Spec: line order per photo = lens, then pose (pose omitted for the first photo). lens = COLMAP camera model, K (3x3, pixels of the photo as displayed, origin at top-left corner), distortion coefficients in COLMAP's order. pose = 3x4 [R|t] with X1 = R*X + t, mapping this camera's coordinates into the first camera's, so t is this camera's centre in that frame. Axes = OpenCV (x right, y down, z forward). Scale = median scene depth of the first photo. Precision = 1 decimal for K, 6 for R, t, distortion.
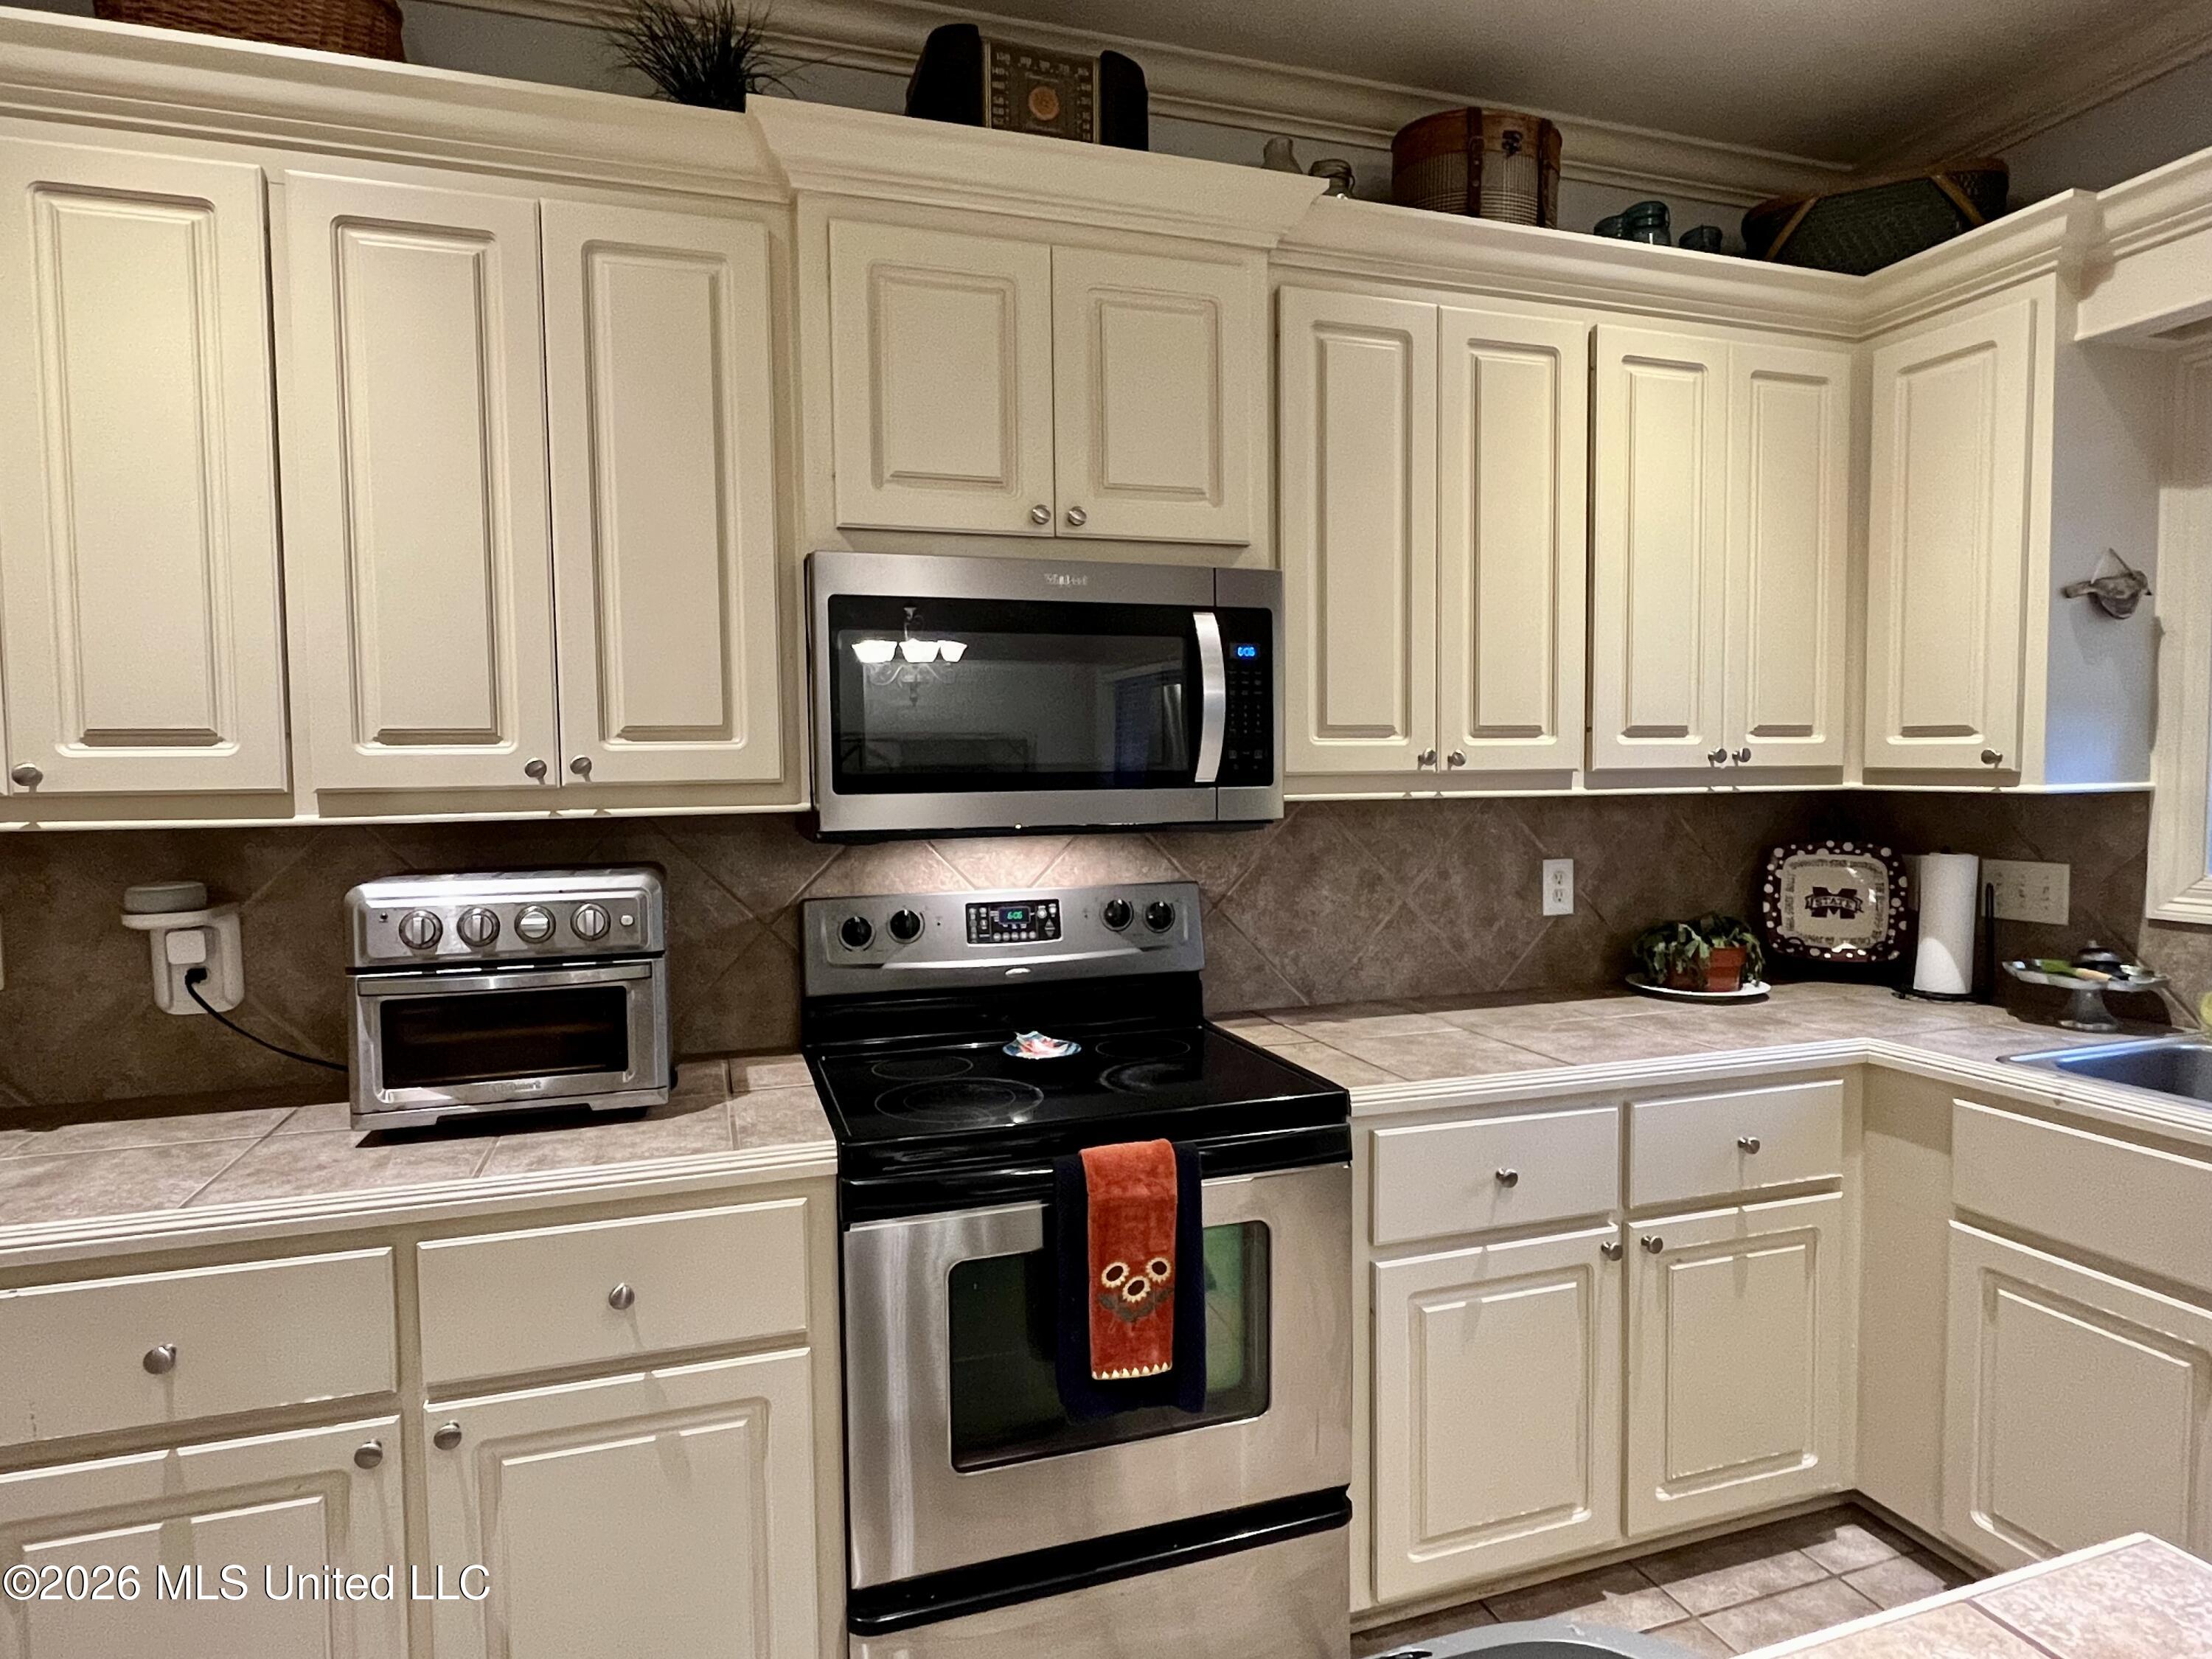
lens RADIAL K [[1233.3, 0, 1085.9], [0, 1233.3, 830.8], [0, 0, 1]] dist [-0.001037, -0.002027]
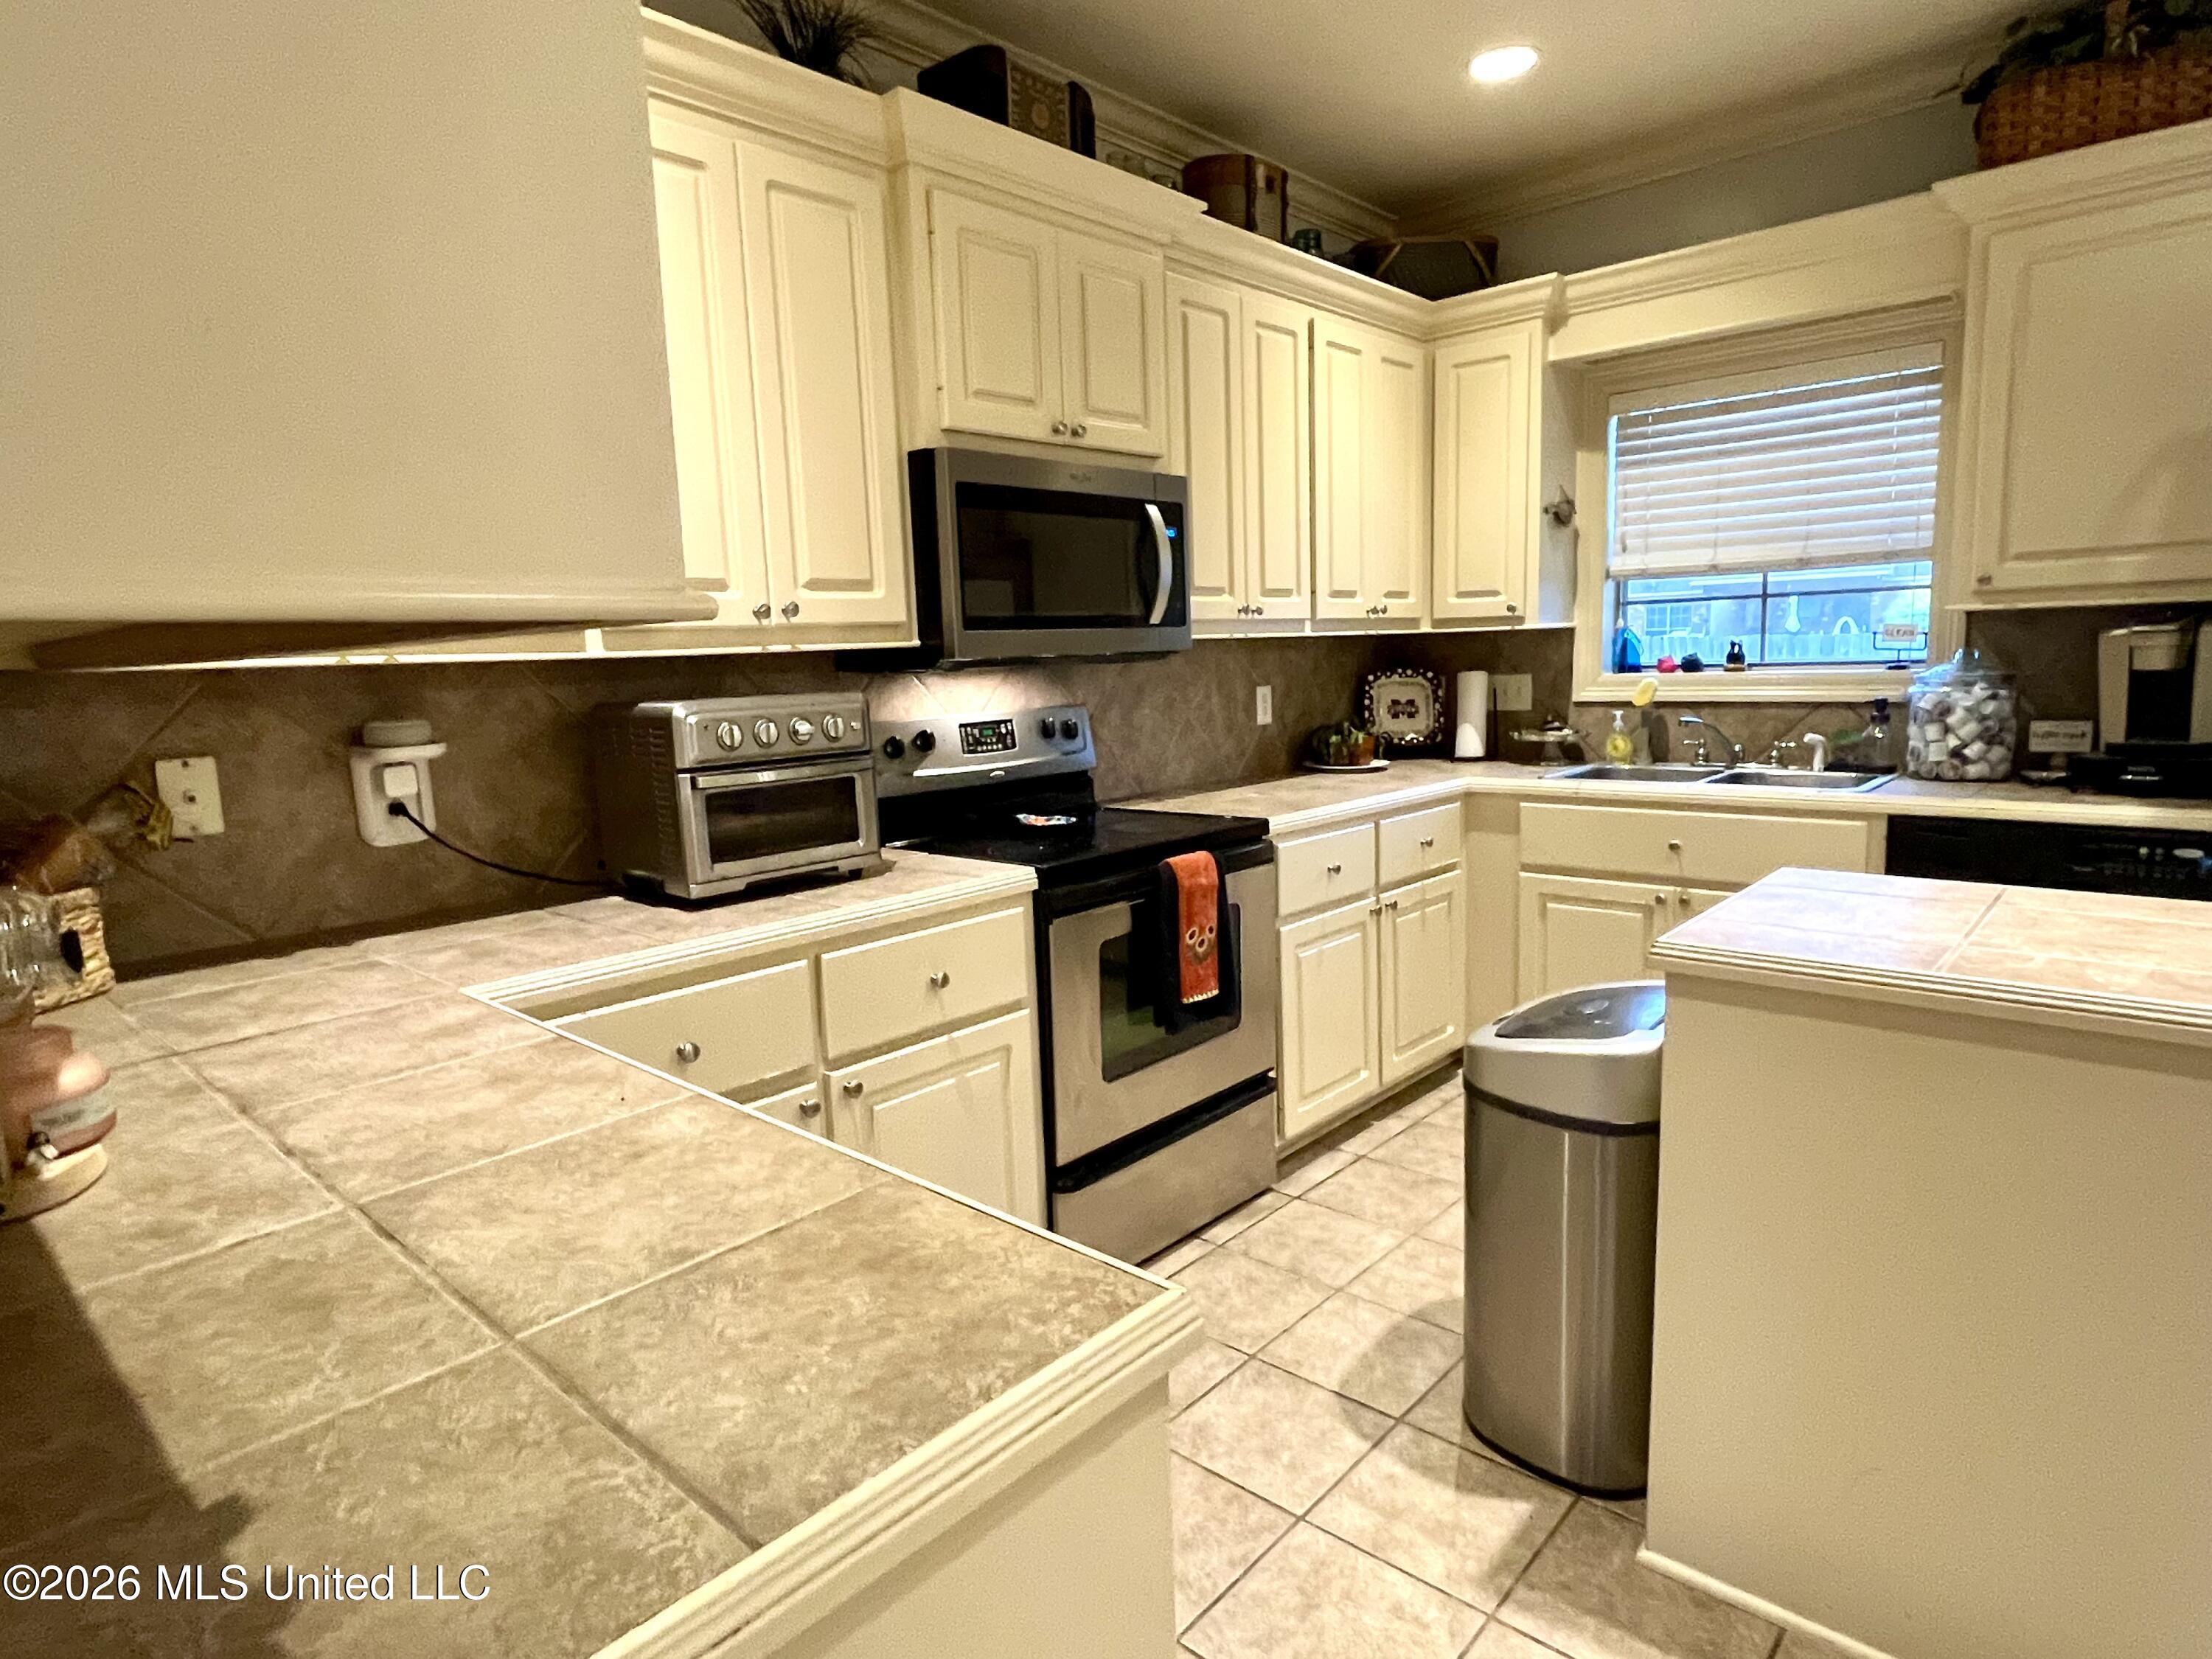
lens RADIAL K [[1233.3, 0, 1108.4], [0, 1233.3, 823.0], [0, 0, 1]] dist [-0.001037, -0.002027]
pose [[0.870040, -0.087691, 0.485119, -0.643250], [0.050361, 0.994714, 0.089487, 0.058513], [-0.490402, -0.053426, 0.869857, -0.233600]]
